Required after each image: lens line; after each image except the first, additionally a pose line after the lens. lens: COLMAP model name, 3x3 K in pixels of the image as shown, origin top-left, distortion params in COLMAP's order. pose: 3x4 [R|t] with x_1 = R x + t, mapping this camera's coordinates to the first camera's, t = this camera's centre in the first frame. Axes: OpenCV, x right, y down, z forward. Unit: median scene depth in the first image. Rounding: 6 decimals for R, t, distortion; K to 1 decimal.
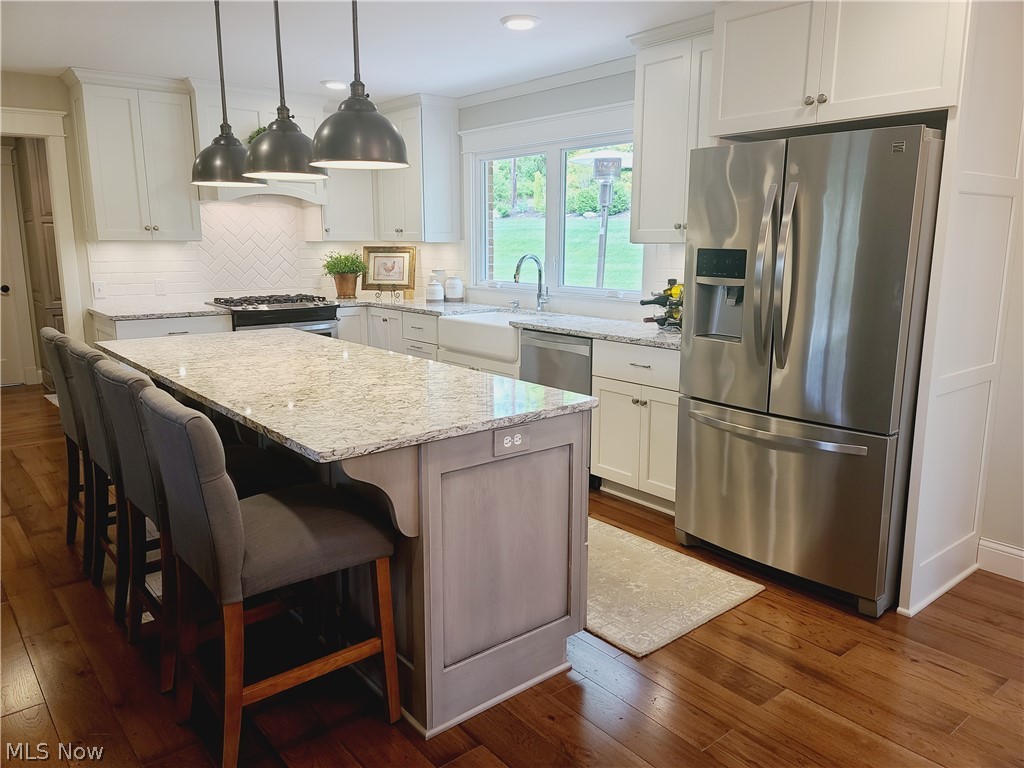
lens RADIAL K [[744.3, 0, 519.8], [0, 744.3, 383.1], [0, 0, 1]] dist [0.050468, -0.002252]
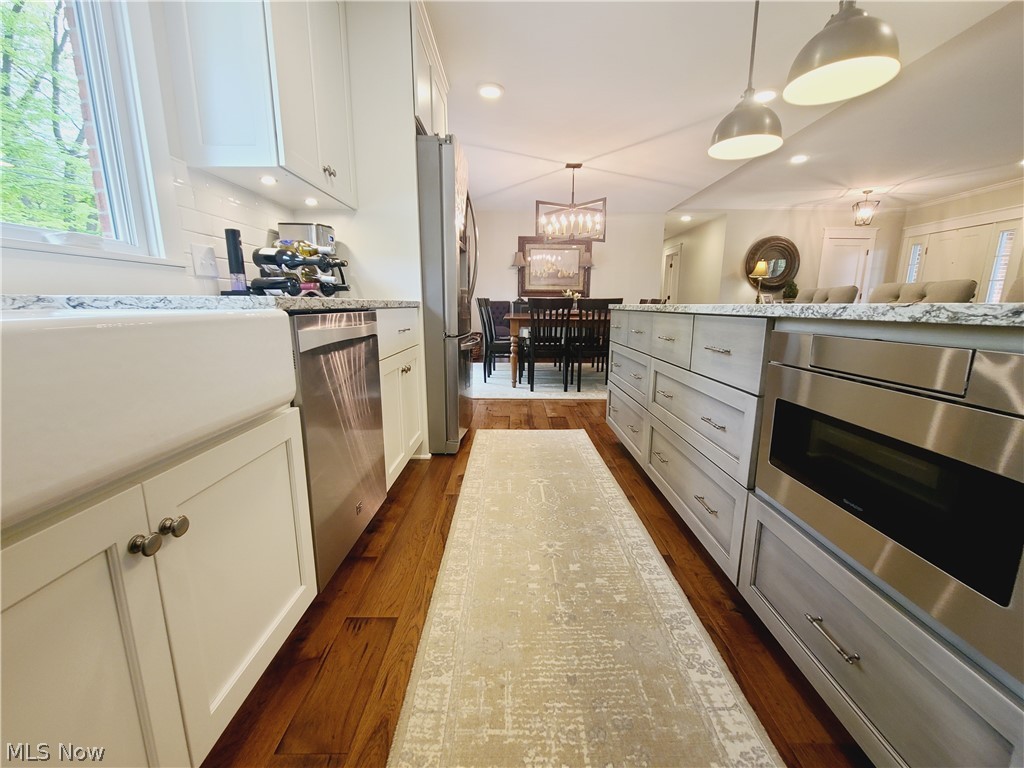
lens RADIAL K [[419.6, 0, 512.9], [0, 419.6, 387.3], [0, 0, 1]] dist [0.001557, -0.001968]
pose [[-0.772570, -0.130276, 0.621421, -0.189731], [0.111922, 0.935456, 0.335255, -0.080052], [-0.624987, 0.328558, -0.708124, 0.889742]]
